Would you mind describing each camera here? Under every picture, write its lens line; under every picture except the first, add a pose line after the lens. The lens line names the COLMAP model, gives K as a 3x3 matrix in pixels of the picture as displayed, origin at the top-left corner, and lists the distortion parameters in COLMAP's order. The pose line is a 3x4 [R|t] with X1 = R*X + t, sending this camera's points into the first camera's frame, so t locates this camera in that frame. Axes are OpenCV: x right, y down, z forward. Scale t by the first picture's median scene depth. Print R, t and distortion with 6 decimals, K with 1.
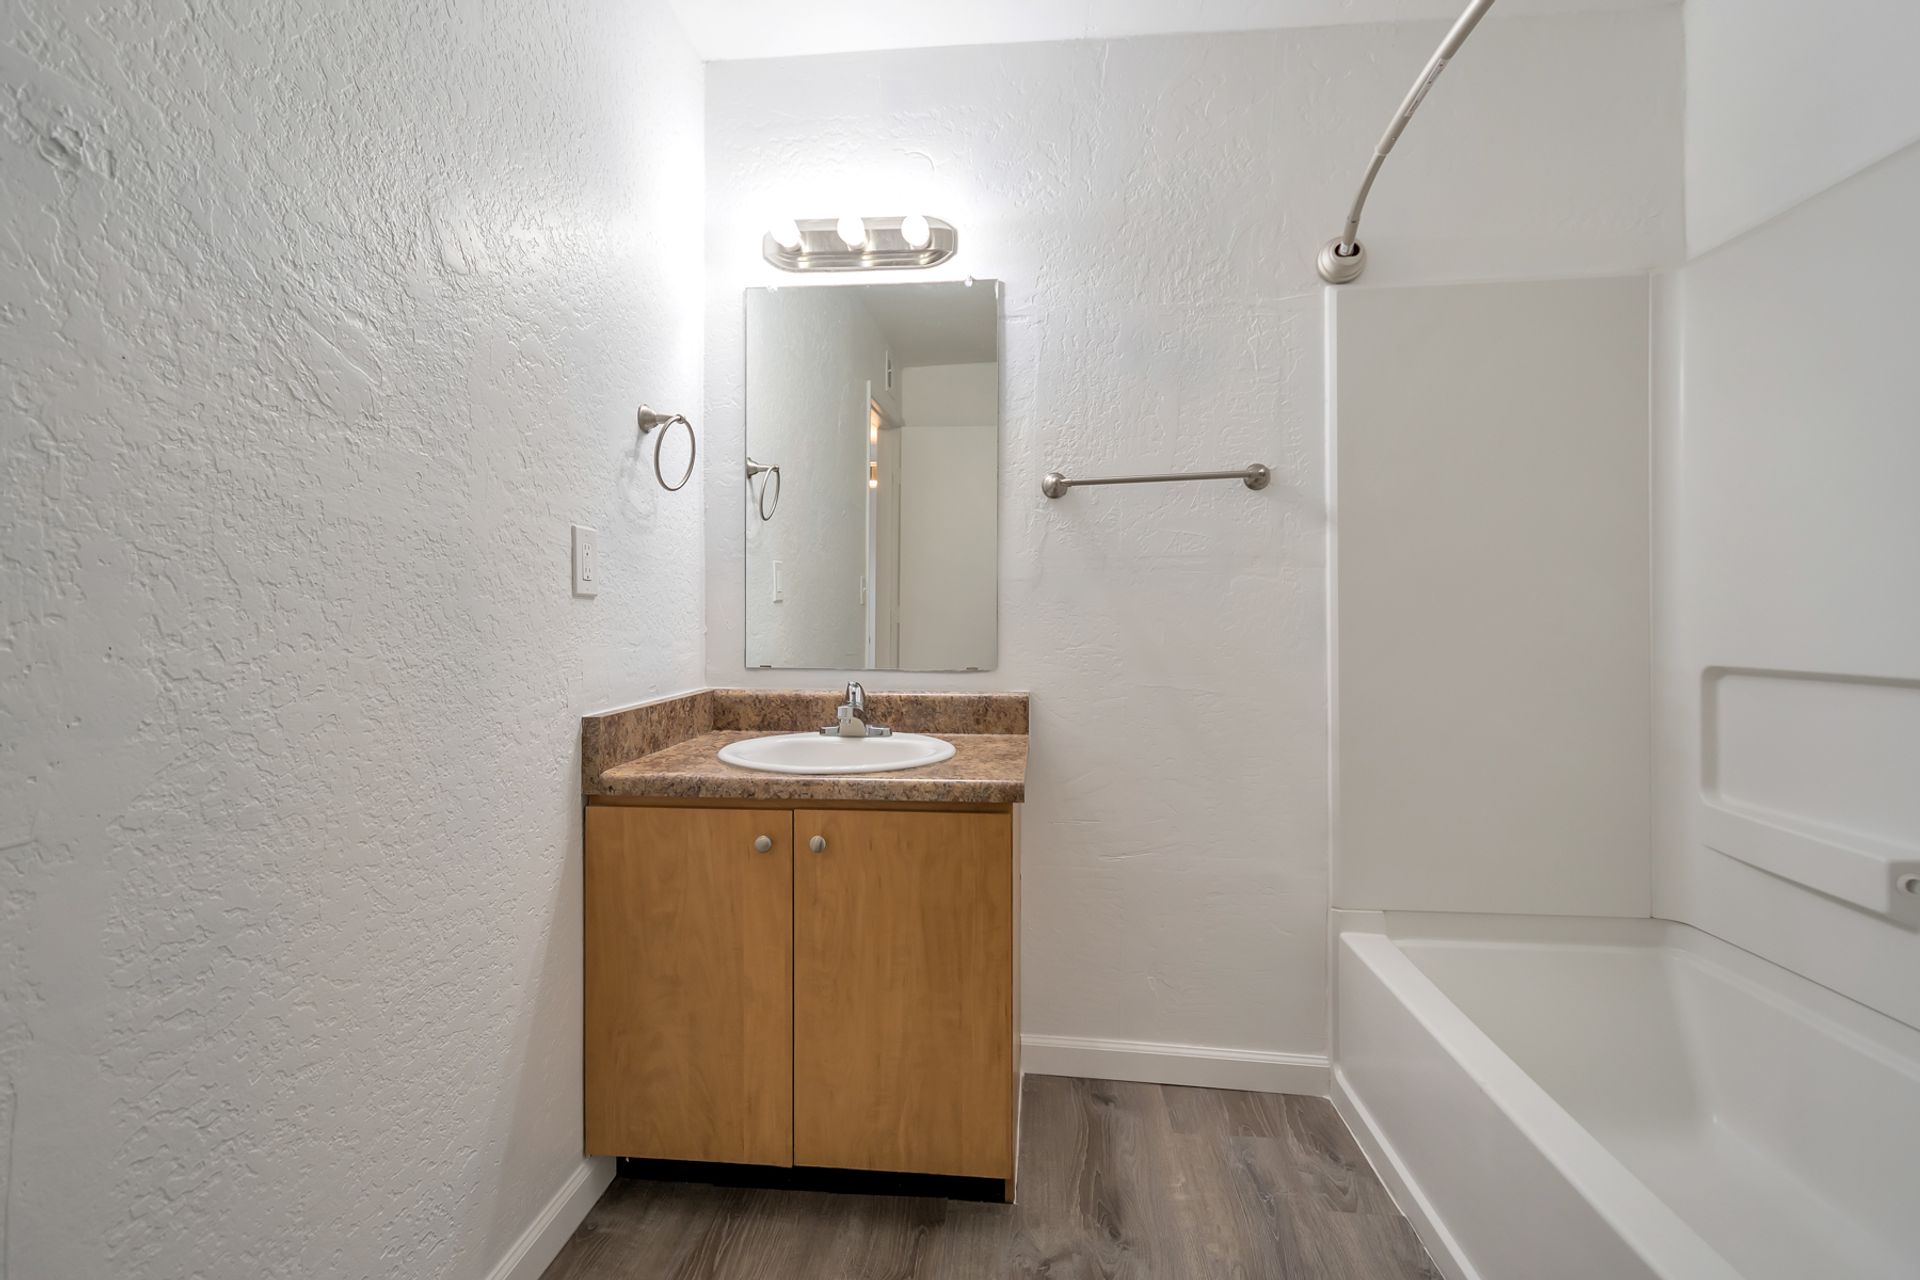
lens RADIAL K [[864.2, 0, 964.6], [0, 864.2, 622.2], [0, 0, 1]] dist [0.017045, -0.004087]
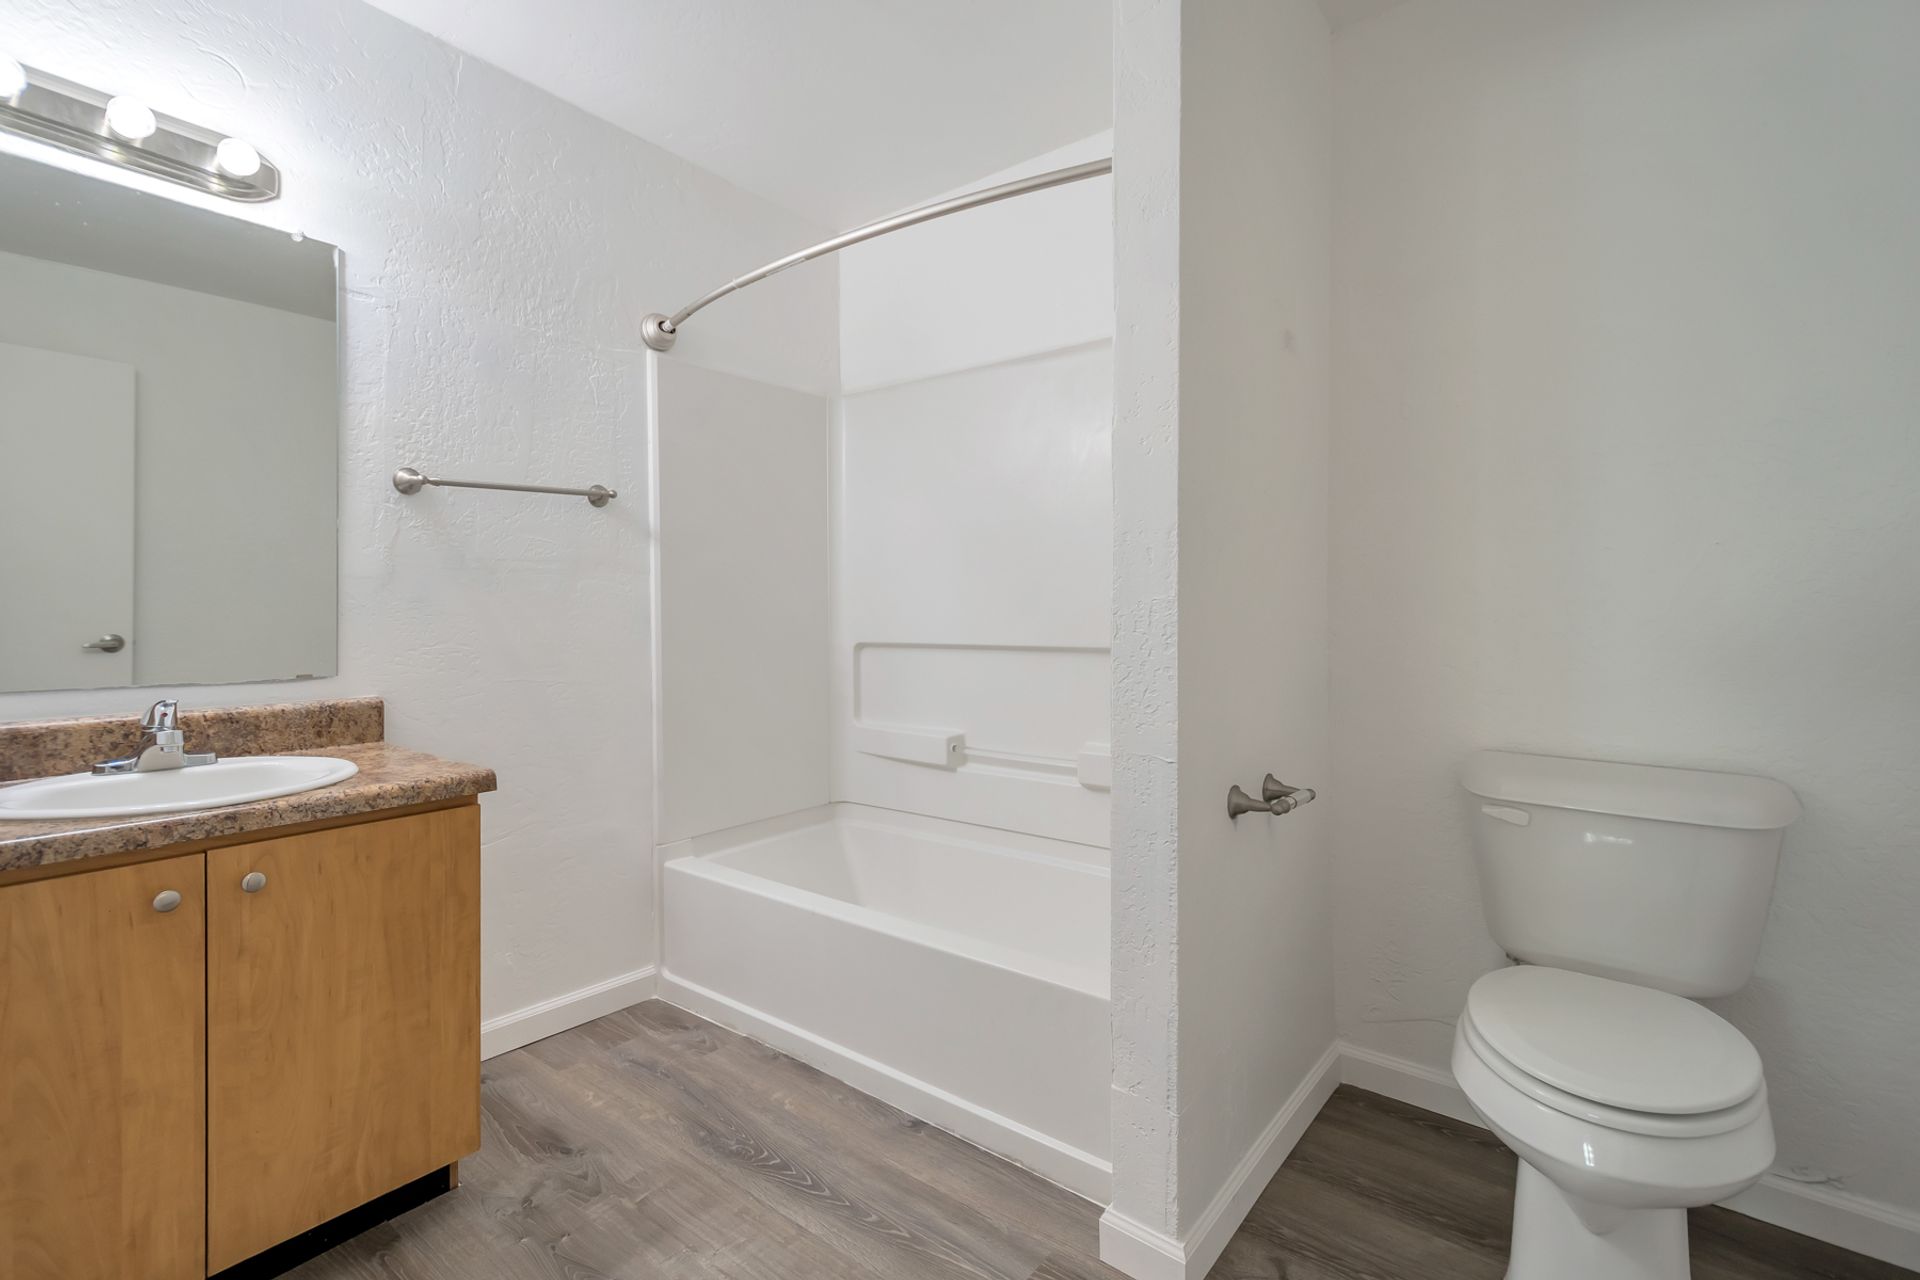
lens RADIAL K [[864.2, 0, 944.9], [0, 864.2, 633.1], [0, 0, 1]] dist [0.017045, -0.004087]
pose [[0.550909, -0.024848, 0.834195, -0.412447], [0.012195, 0.999690, 0.021724, -0.001639], [-0.834476, -0.001795, 0.551041, -0.042358]]
